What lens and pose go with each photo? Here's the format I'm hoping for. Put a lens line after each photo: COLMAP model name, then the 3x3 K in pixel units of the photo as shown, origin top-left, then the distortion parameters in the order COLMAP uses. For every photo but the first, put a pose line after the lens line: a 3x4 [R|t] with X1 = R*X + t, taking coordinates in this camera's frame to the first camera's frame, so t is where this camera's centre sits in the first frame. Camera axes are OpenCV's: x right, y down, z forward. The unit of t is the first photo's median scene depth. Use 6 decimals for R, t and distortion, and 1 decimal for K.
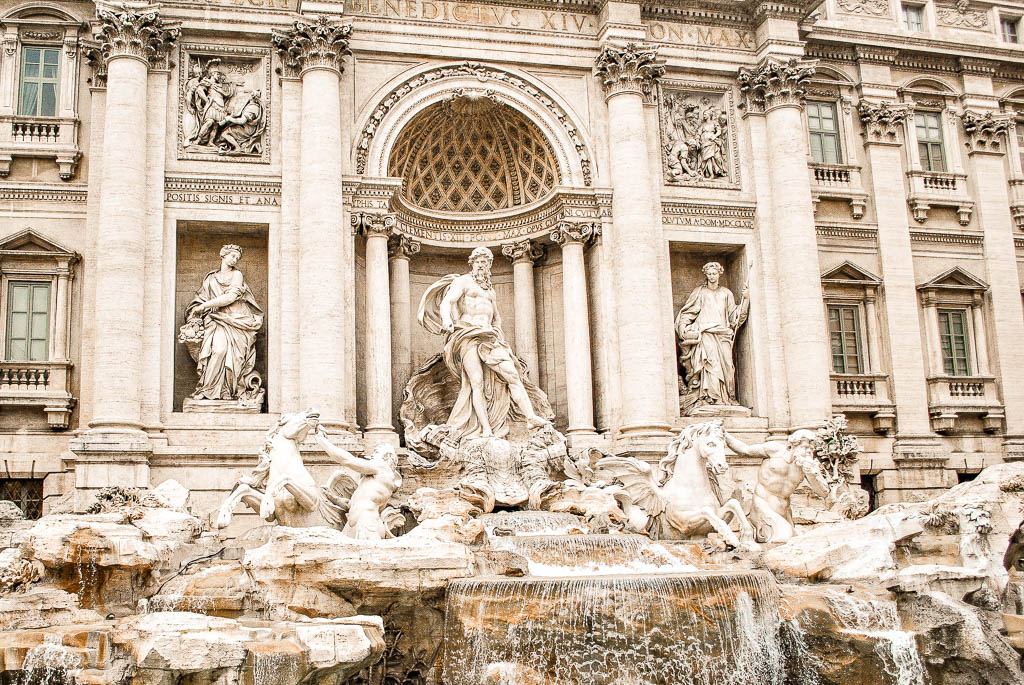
lens RADIAL K [[983.4, 0, 398.2], [0, 983.4, 418.2], [0, 0, 1]] dist [-0.080113, 0.000000]
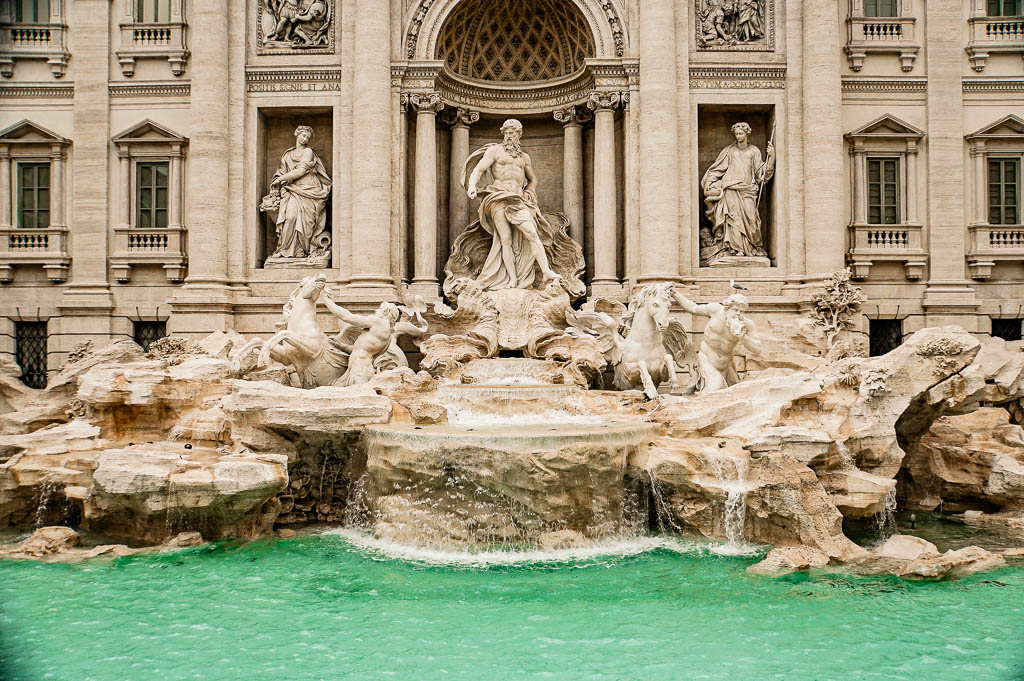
lens RADIAL K [[870.9, 0, 509.2], [0, 870.9, 356.4], [0, 0, 1]] dist [-0.106953, 0.076171]
pose [[0.981982, 0.018184, -0.188098, 0.270512], [0.010358, 0.988684, 0.149652, -0.052217], [0.188690, -0.148904, 0.970682, -0.011913]]
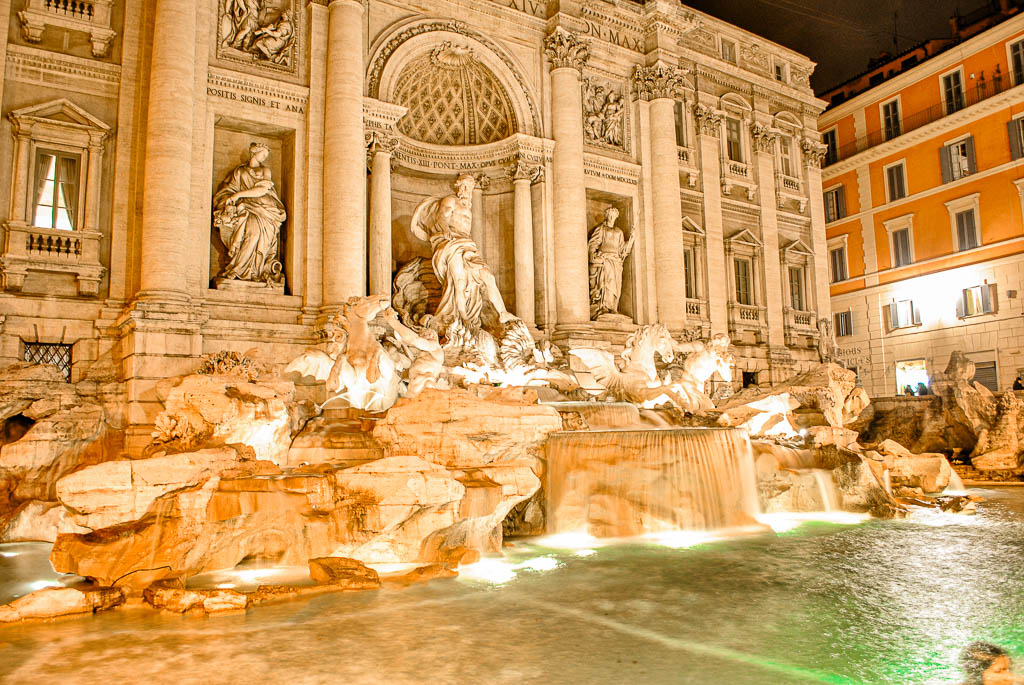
lens RADIAL K [[809.3, 0, 518.2], [0, 809.3, 348.7], [0, 0, 1]] dist [-0.091025, 0.019712]
pose [[0.906274, 0.044403, 0.420353, -0.269058], [-0.056577, 0.998261, 0.016531, 0.024564], [-0.418888, -0.038764, 0.907210, 0.040109]]
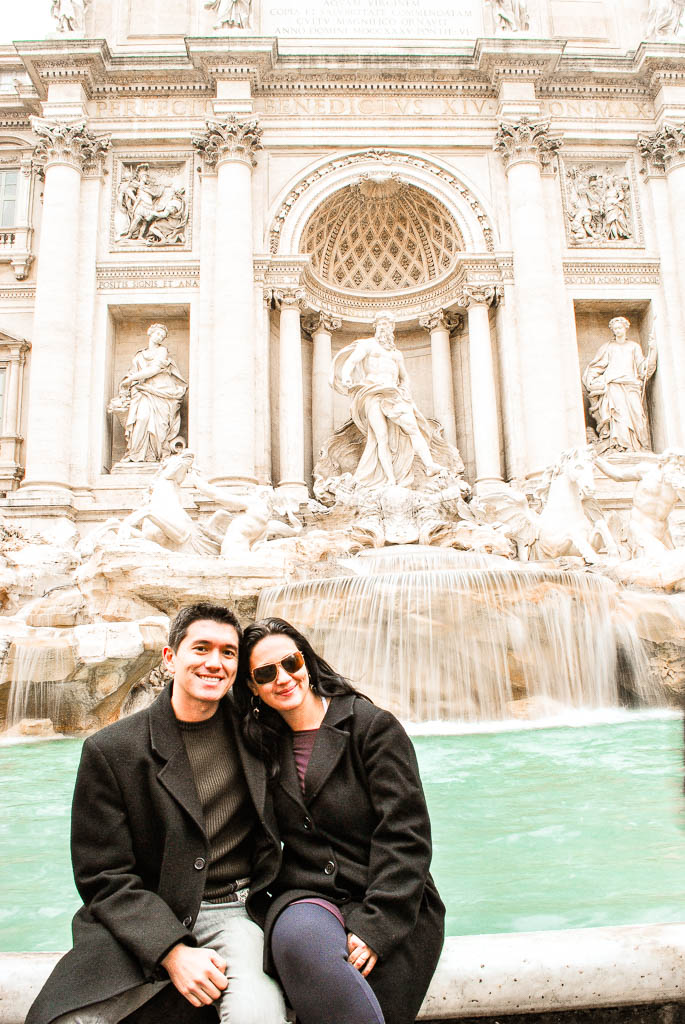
lens RADIAL K [[833.9, 0, 355.2], [0, 833.9, 505.8], [0, 0, 1]] dist [-0.084655, 0.015328]
pose [[0.990964, -0.038741, -0.128412, 0.159026], [0.032962, 0.998359, -0.046827, 0.076715], [0.130015, 0.042171, 0.990615, 0.108431]]
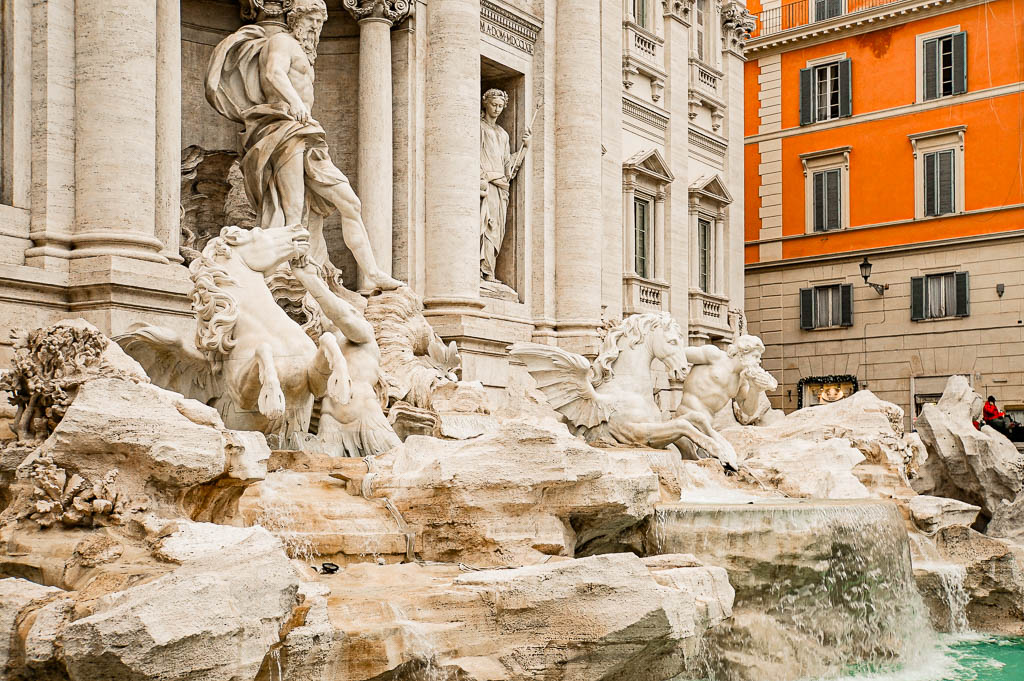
lens RADIAL K [[1450.3, 0, 522.8], [0, 1450.3, 440.0], [0, 0, 1]] dist [0.015614, 0.000000]
pose [[0.668930, 0.037508, 0.742378, -0.510304], [-0.121875, 0.990745, 0.059761, 0.039346], [-0.733266, -0.130453, 0.667310, 0.220247]]
